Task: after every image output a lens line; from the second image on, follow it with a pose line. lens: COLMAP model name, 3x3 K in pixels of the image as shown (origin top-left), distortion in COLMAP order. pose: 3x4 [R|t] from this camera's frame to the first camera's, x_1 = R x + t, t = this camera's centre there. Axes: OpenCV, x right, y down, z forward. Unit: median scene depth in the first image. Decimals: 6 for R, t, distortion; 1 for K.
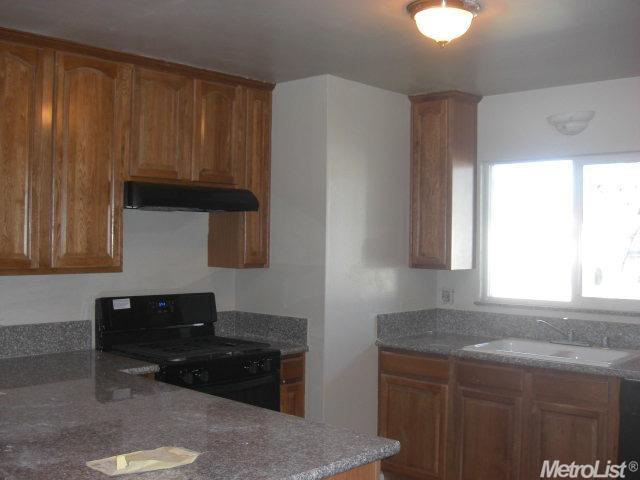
lens RADIAL K [[724.3, 0, 320.9], [0, 724.3, 241.9], [0, 0, 1]] dist [-0.118856, 0.000000]
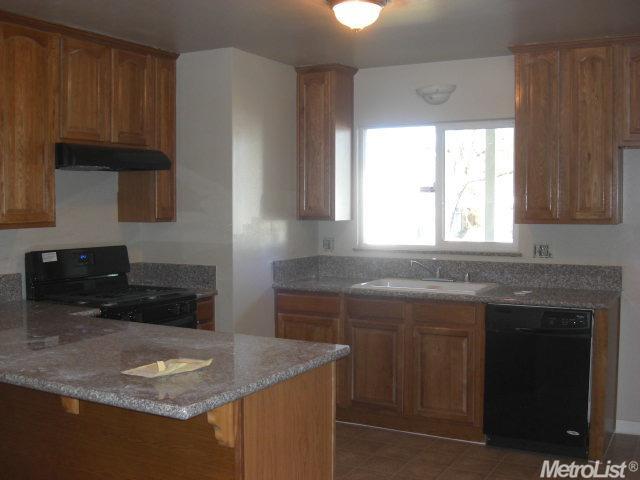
lens RADIAL K [[724.3, 0, 322.4], [0, 724.3, 238.3], [0, 0, 1]] dist [-0.118856, 0.000000]
pose [[0.969764, -0.024768, 0.242784, -0.133547], [0.013060, 0.998678, 0.049714, 0.010259], [-0.243695, -0.045040, 0.968806, -0.129410]]
